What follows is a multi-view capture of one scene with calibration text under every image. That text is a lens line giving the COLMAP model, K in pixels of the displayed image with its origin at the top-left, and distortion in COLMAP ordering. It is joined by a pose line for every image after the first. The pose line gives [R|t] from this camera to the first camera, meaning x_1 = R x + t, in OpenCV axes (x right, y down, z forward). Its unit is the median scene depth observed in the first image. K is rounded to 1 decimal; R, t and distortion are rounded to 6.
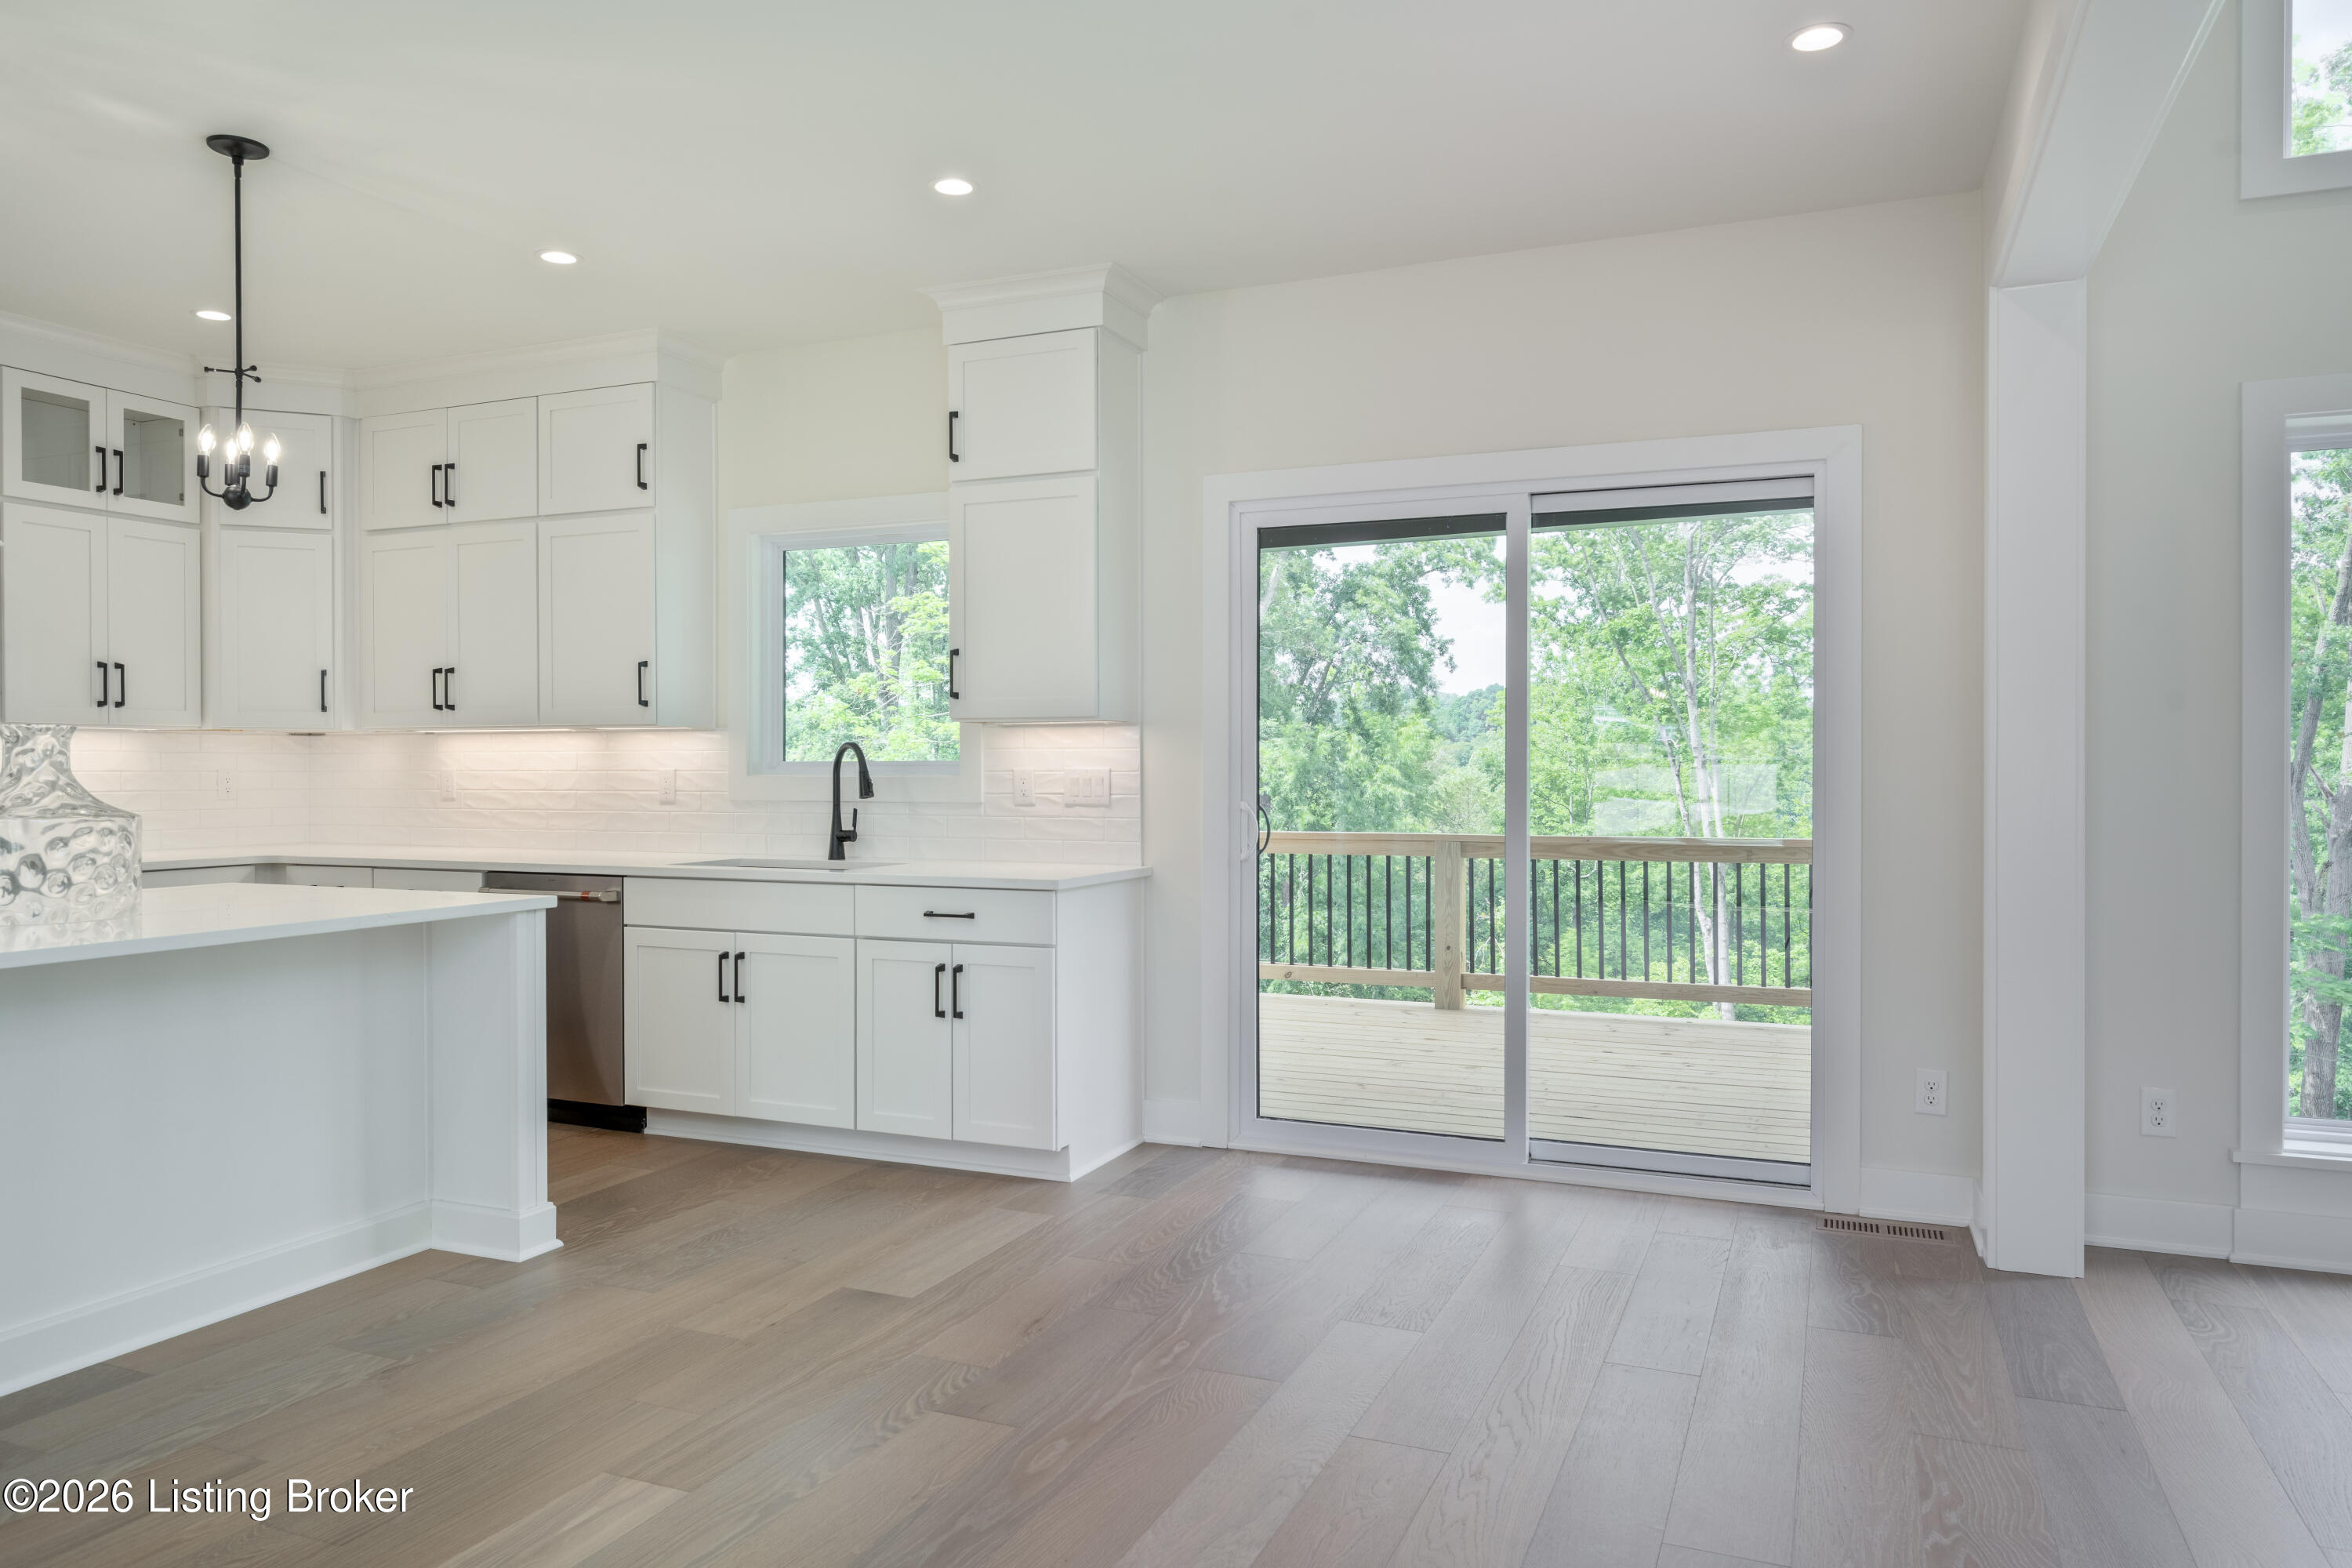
lens RADIAL K [[1534.4, 0, 1173.3], [0, 1534.4, 779.0], [0, 0, 1]] dist [0.022054, -0.001568]
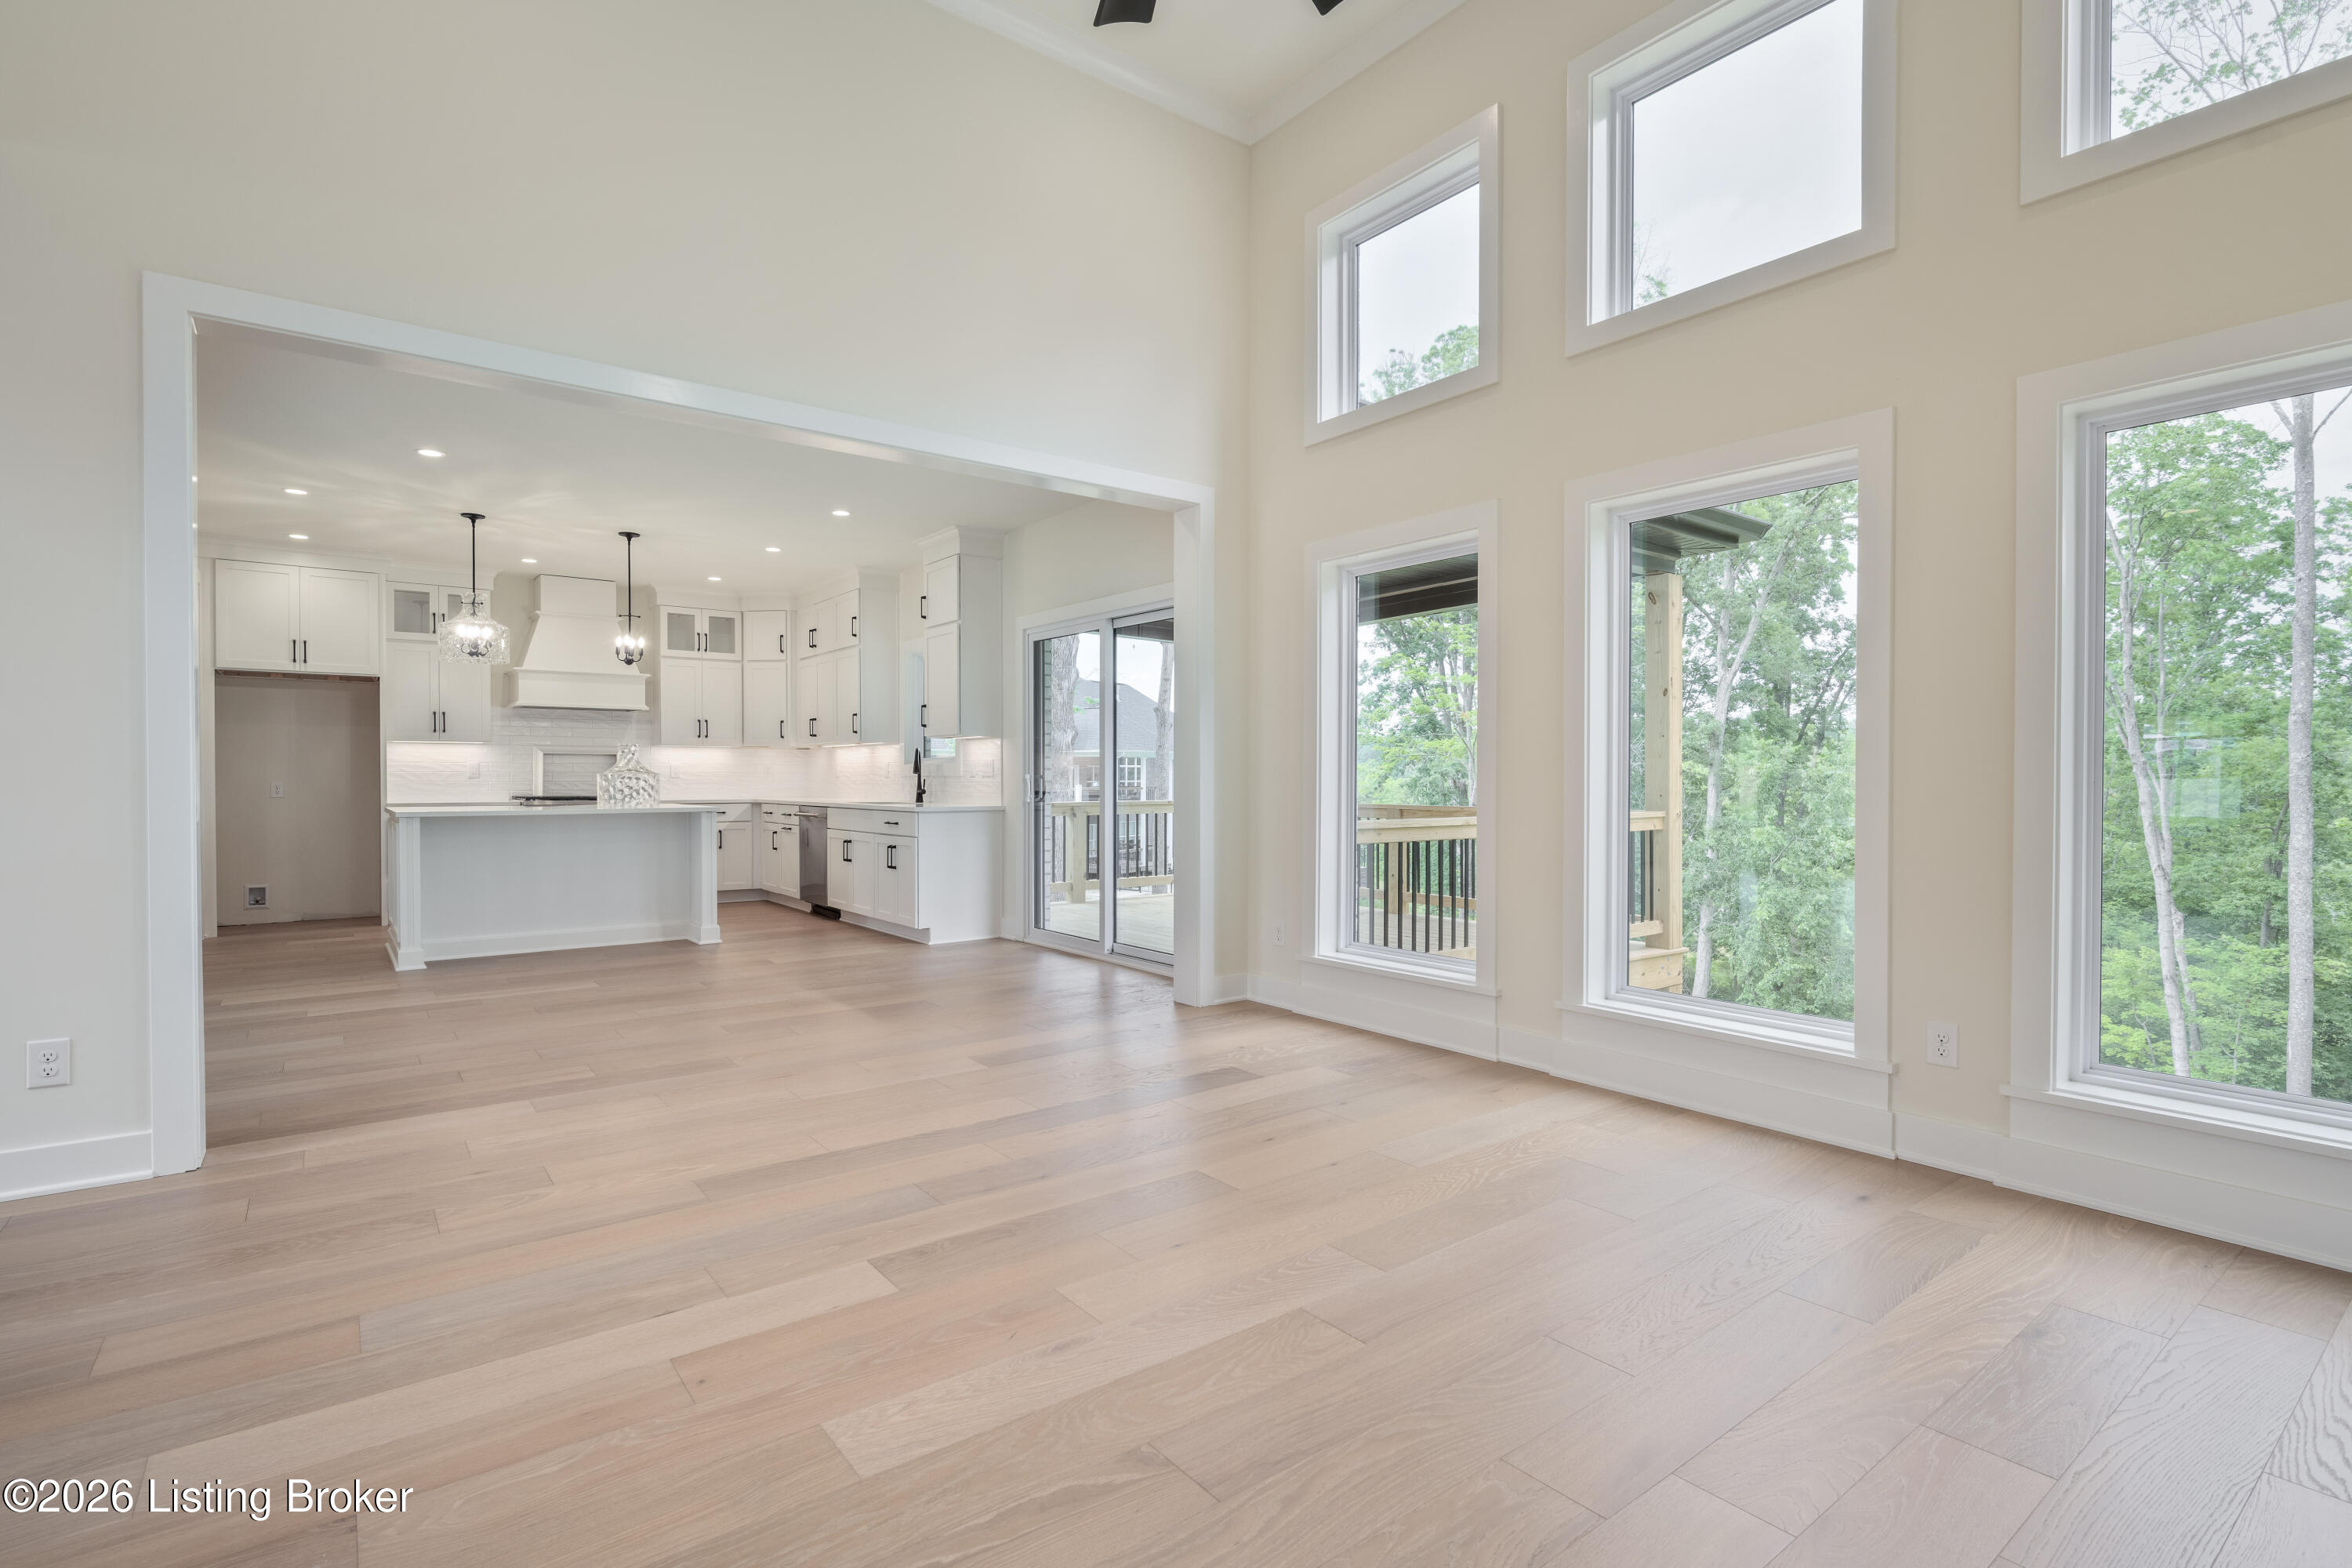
lens RADIAL K [[1105.7, 0, 1177.8], [0, 1105.7, 787.0], [0, 0, 1]] dist [-0.000377, 0.000792]
pose [[0.879915, 0.004682, -0.475108, 0.885054], [-0.003898, 0.999989, 0.002636, 0.026153], [0.475115, -0.000467, 0.879923, -0.205107]]
